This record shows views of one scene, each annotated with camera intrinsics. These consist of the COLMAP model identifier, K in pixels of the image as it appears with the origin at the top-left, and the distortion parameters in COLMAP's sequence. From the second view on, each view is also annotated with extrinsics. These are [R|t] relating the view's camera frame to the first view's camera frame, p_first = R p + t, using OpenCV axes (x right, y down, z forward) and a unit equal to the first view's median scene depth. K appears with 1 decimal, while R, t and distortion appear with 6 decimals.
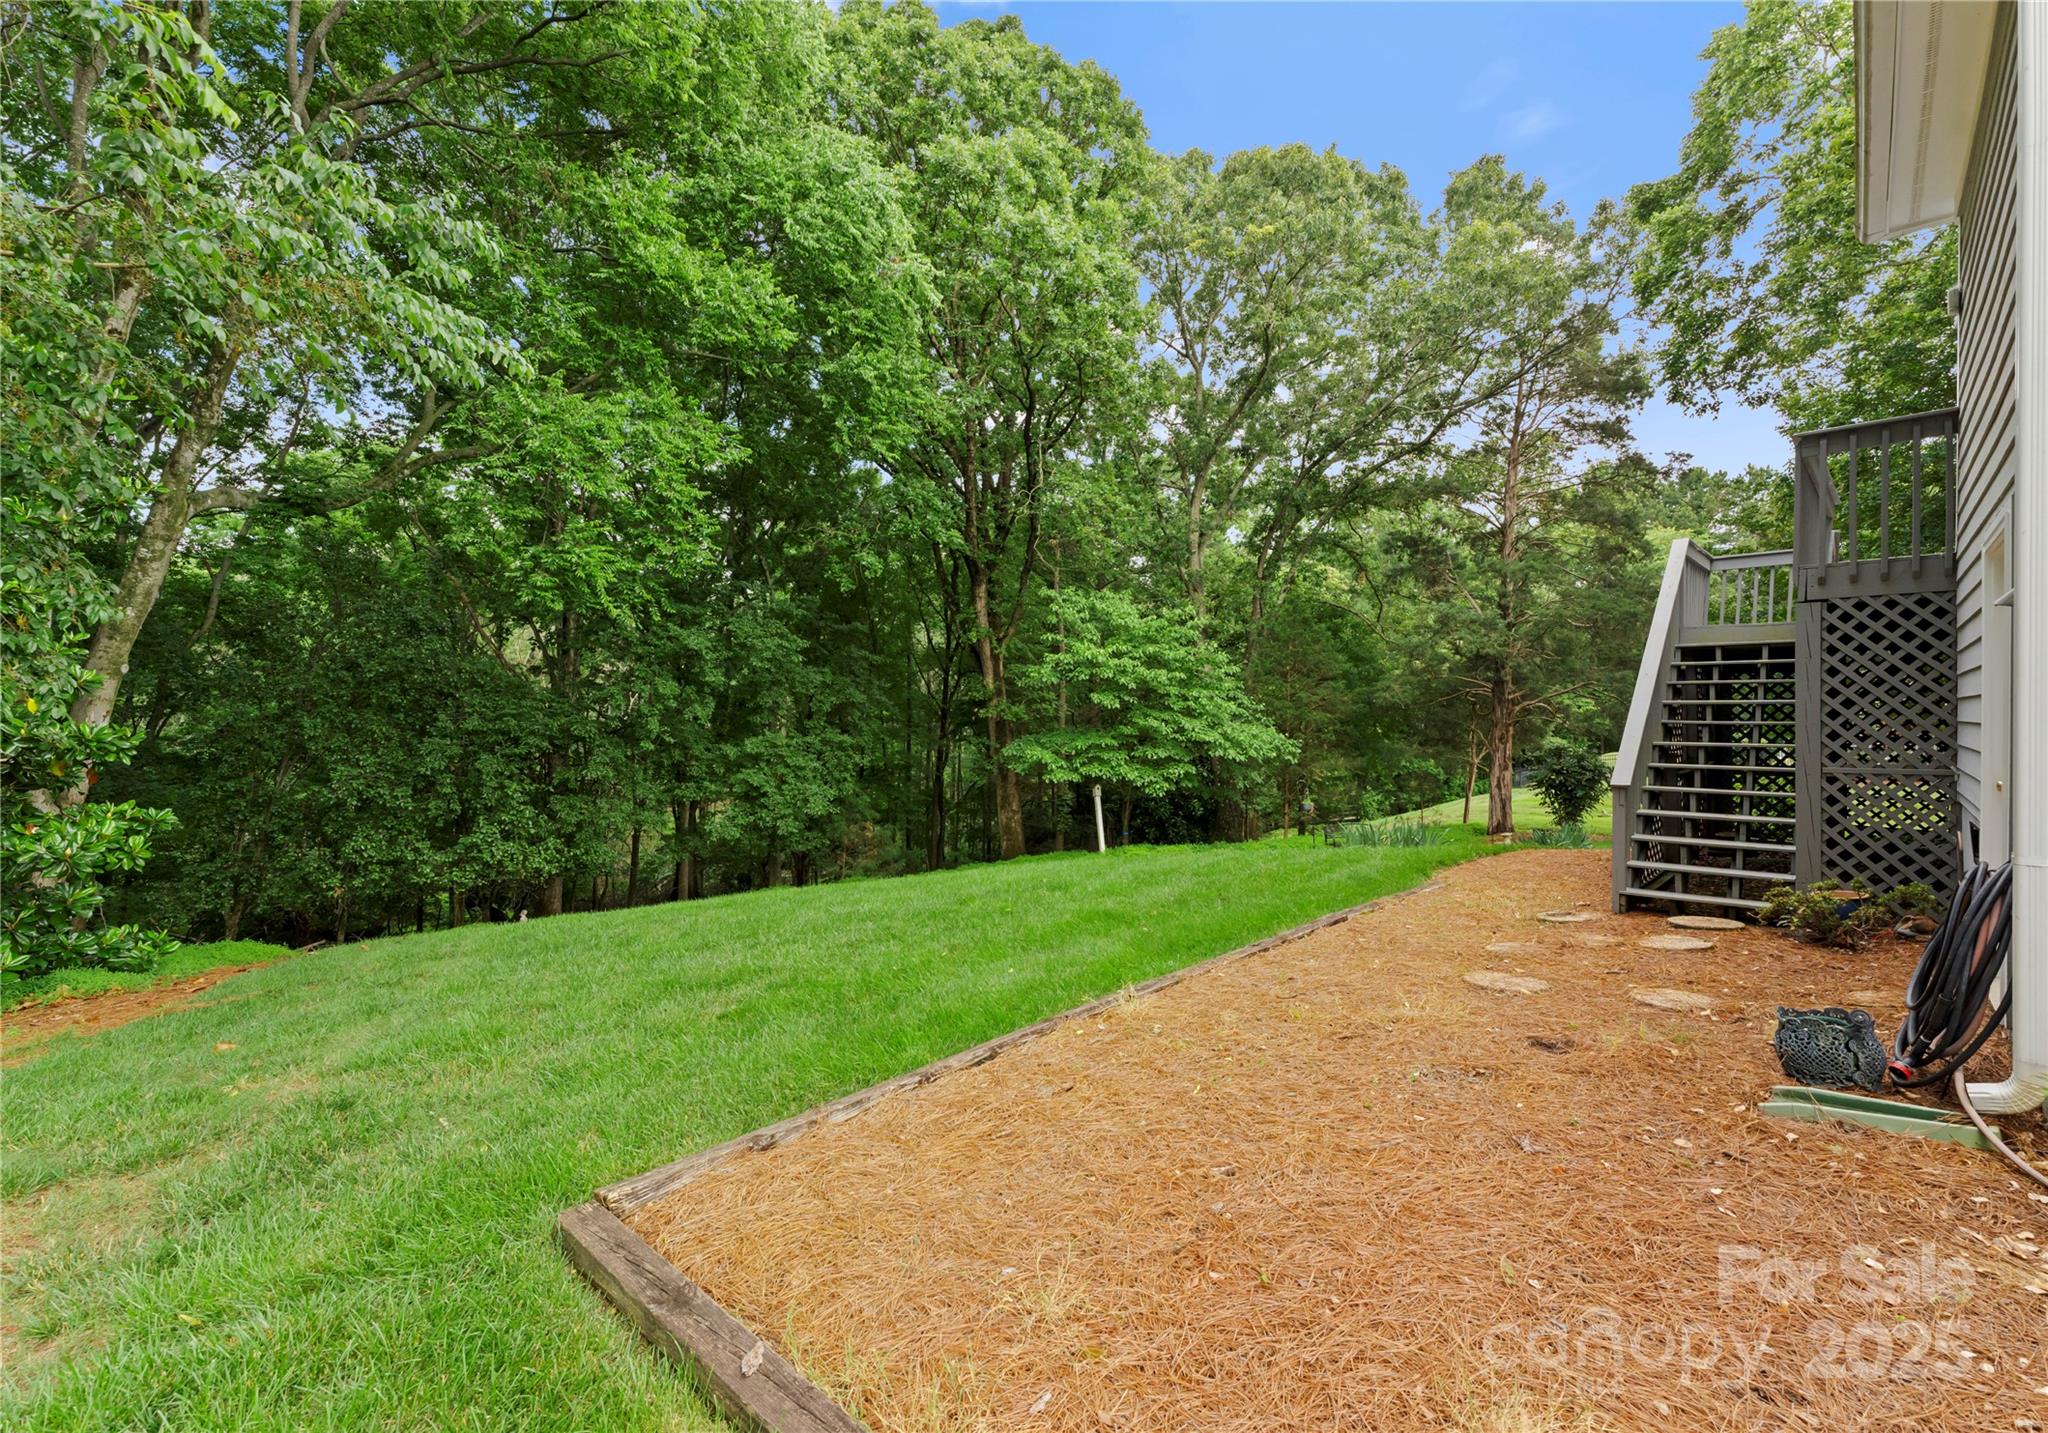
lens RADIAL K [[866.7, 0, 1027.5], [0, 866.7, 720.2], [0, 0, 1]] dist [0.002692, -0.000525]
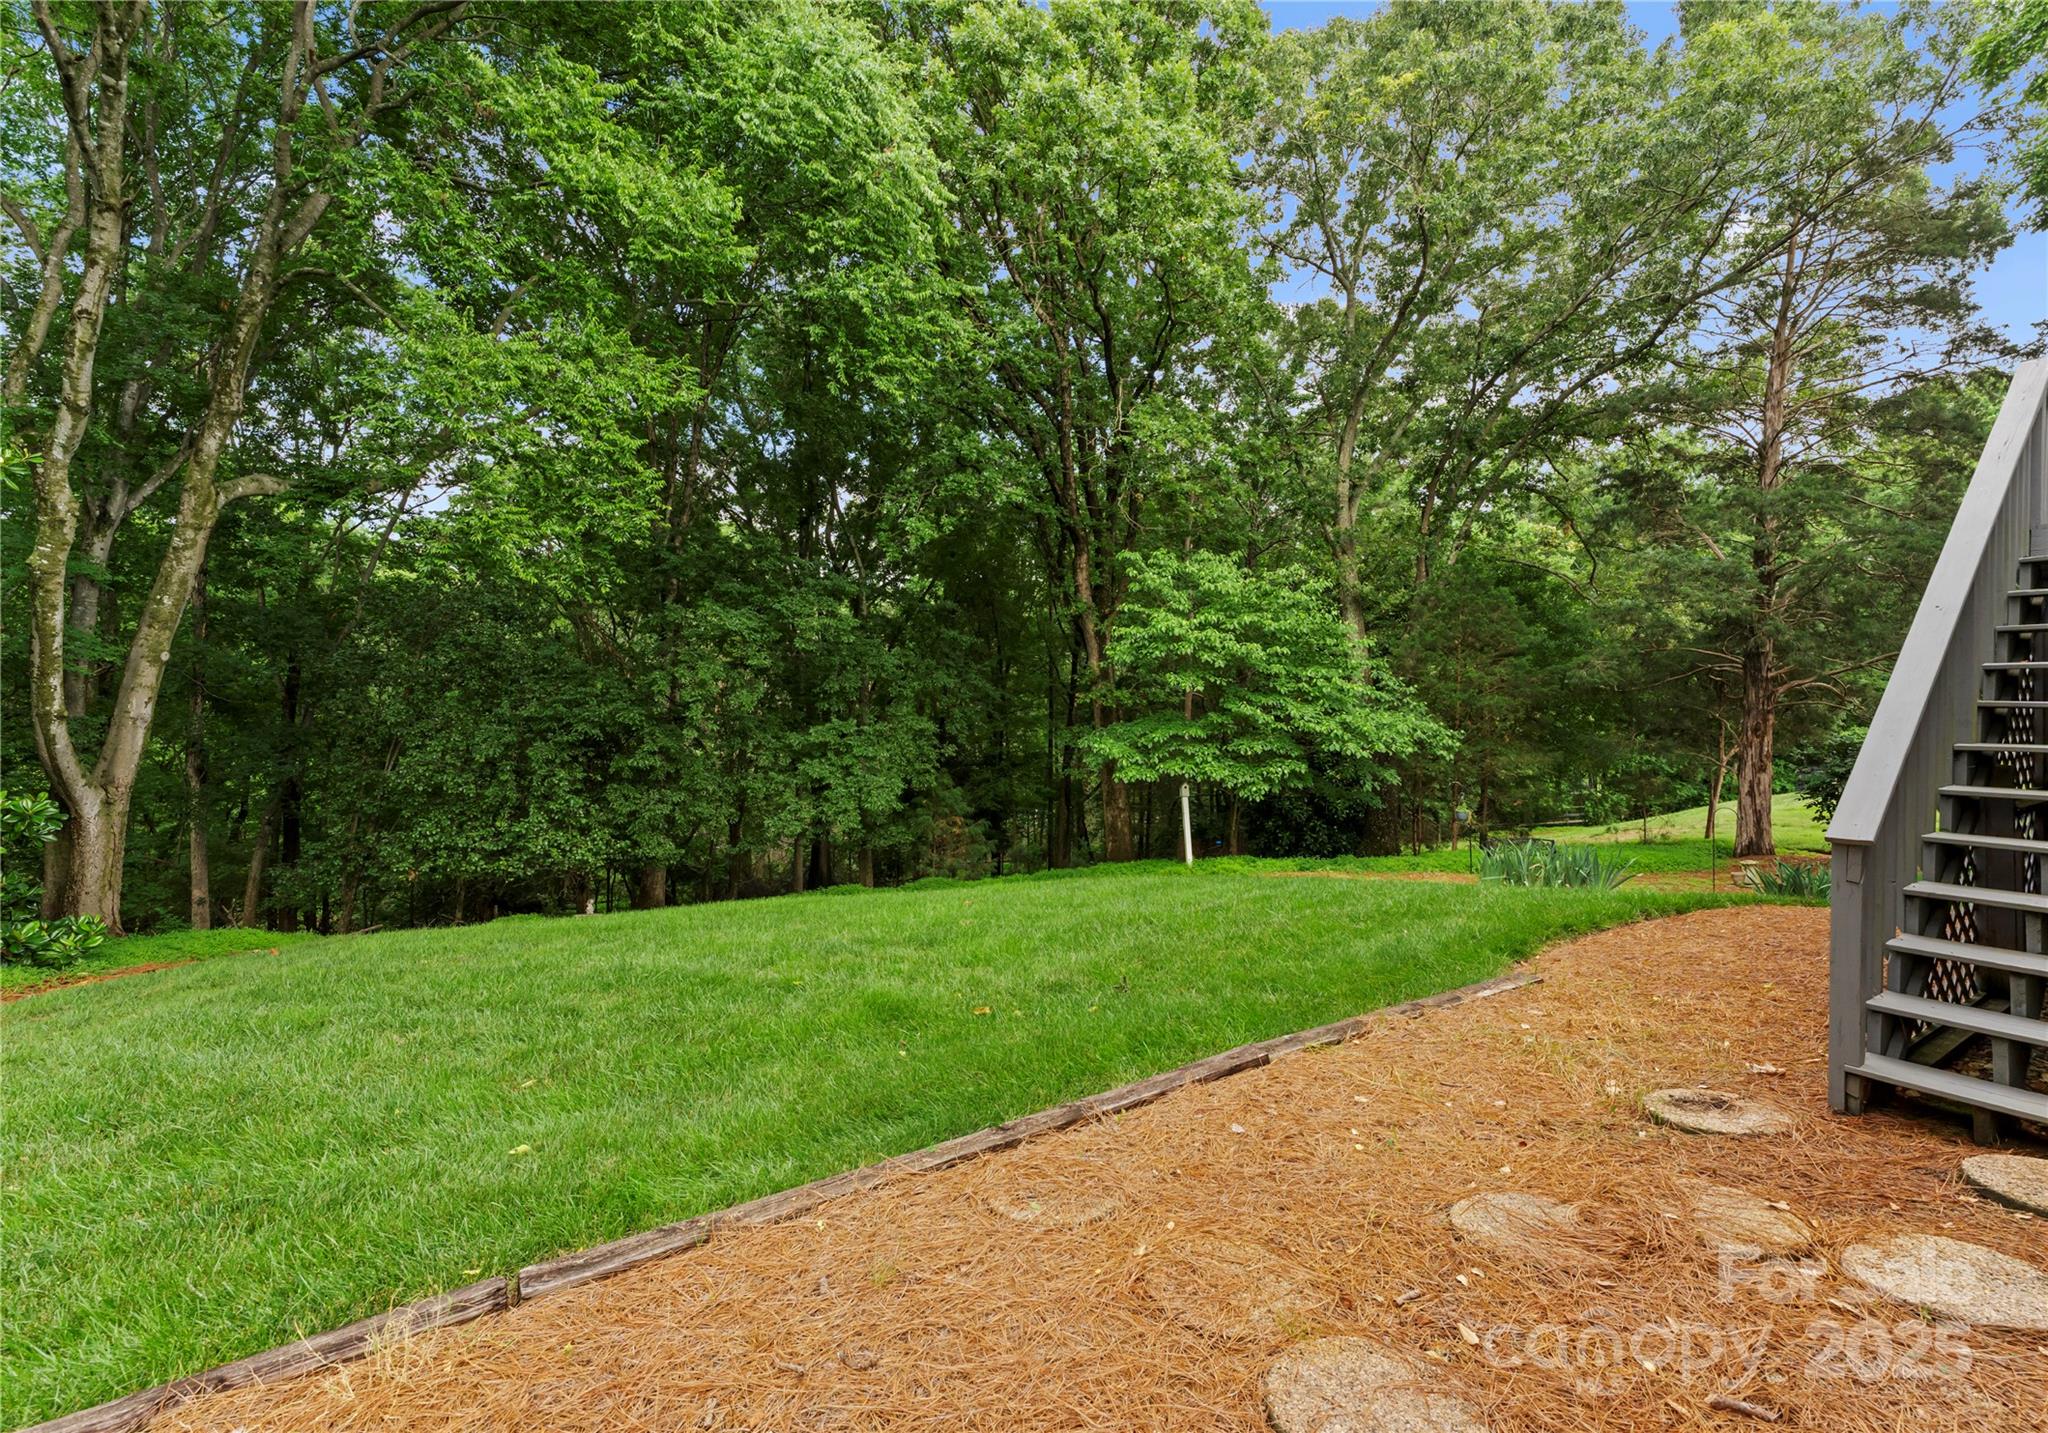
lens RADIAL K [[866.7, 0, 1027.5], [0, 866.7, 720.2], [0, 0, 1]] dist [0.002692, -0.000525]
pose [[0.974392, 0.002360, -0.224843, 0.120840], [0.000908, 0.999895, 0.014430, 0.001390], [0.224854, -0.014264, 0.974288, 0.151716]]
